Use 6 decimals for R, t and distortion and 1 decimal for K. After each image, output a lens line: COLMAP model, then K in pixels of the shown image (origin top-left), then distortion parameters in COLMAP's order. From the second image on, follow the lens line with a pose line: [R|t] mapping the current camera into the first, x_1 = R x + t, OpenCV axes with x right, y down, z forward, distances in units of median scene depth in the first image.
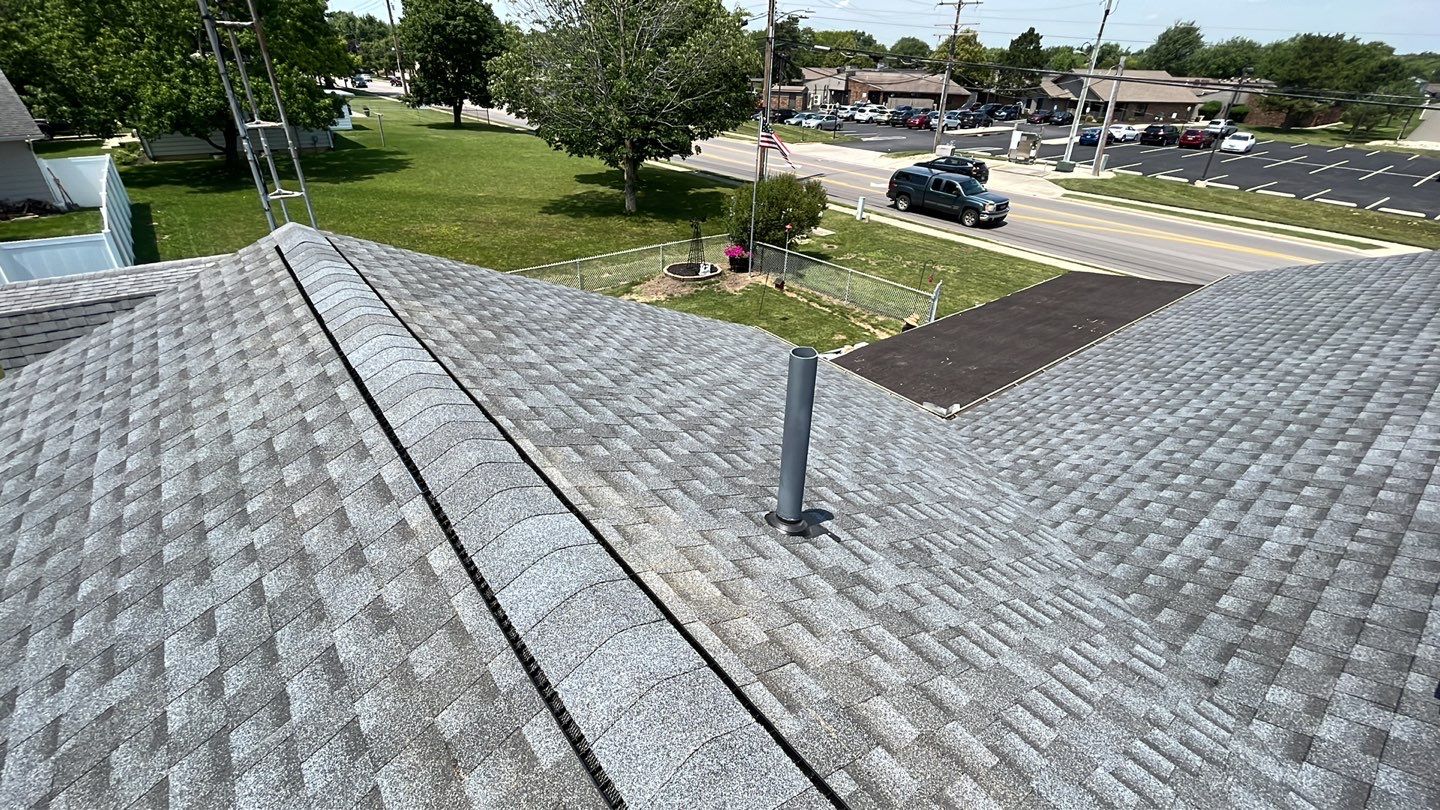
lens RADIAL K [[627.3, 0, 718.5], [0, 627.3, 402.5], [0, 0, 1]] dist [-0.002127, -0.000221]
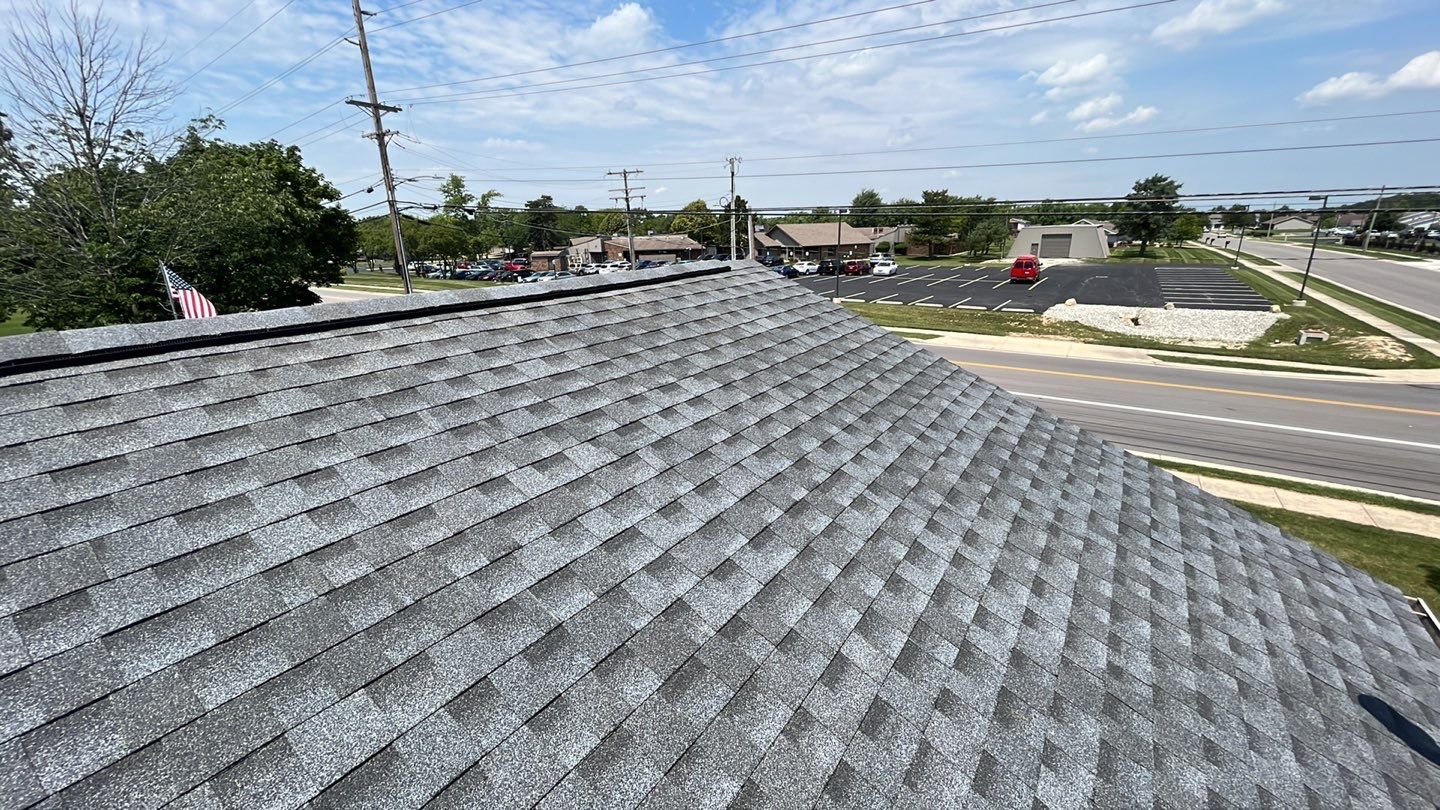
lens RADIAL K [[566.0, 0, 717.2], [0, 566.0, 410.8], [0, 0, 1]] dist [-0.002022, -0.000252]
pose [[0.958101, -0.132818, 0.253777, 0.164206], [0.179761, 0.968605, -0.171730, -0.000990], [-0.223001, 0.210154, 0.951896, 0.045379]]
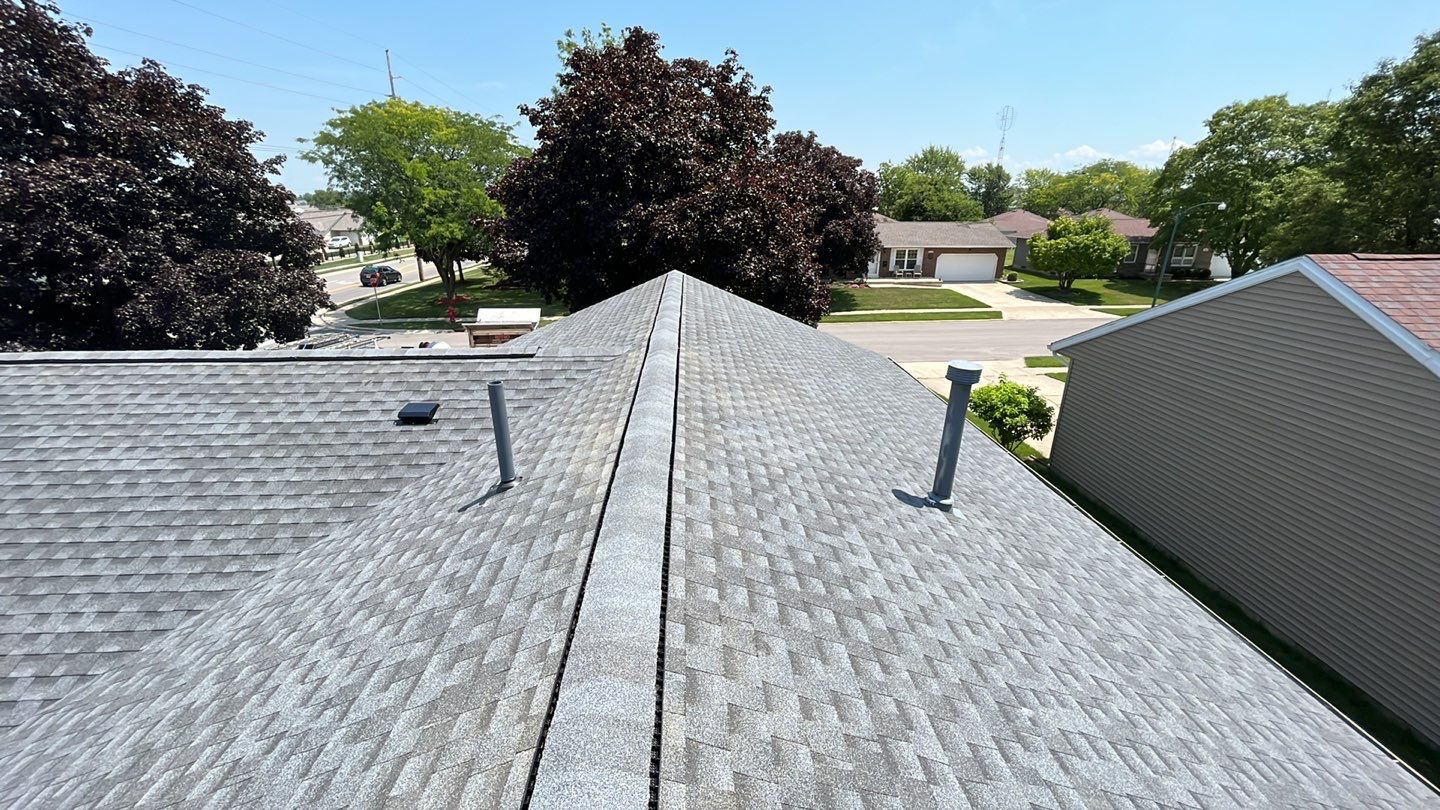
lens RADIAL K [[566.0, 0, 715.3], [0, 566.0, 407.7], [0, 0, 1]] dist [-0.002022, -0.000252]
pose [[-0.812854, -0.220419, 0.539151, -0.046429], [0.265784, 0.683288, 0.680056, -0.034914], [-0.518293, 0.696084, -0.496830, 0.052908]]
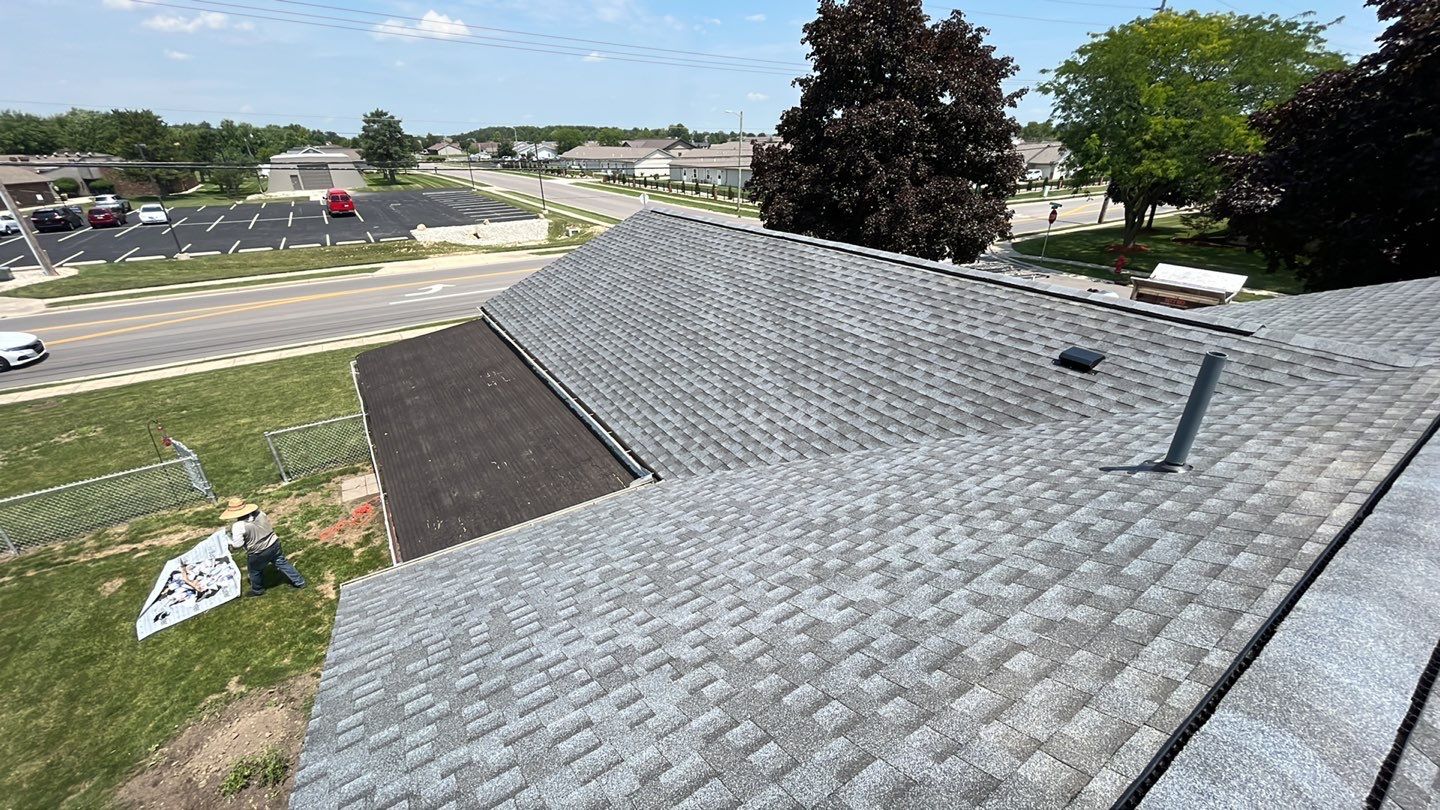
lens RADIAL K [[566.0, 0, 718.1], [0, 566.0, 408.2], [0, 0, 1]] dist [-0.002022, -0.000252]
pose [[0.085557, -0.452641, 0.887579, -0.046163], [0.490261, 0.794659, 0.357997, -0.038824], [-0.867366, 0.404516, 0.289901, 0.059818]]
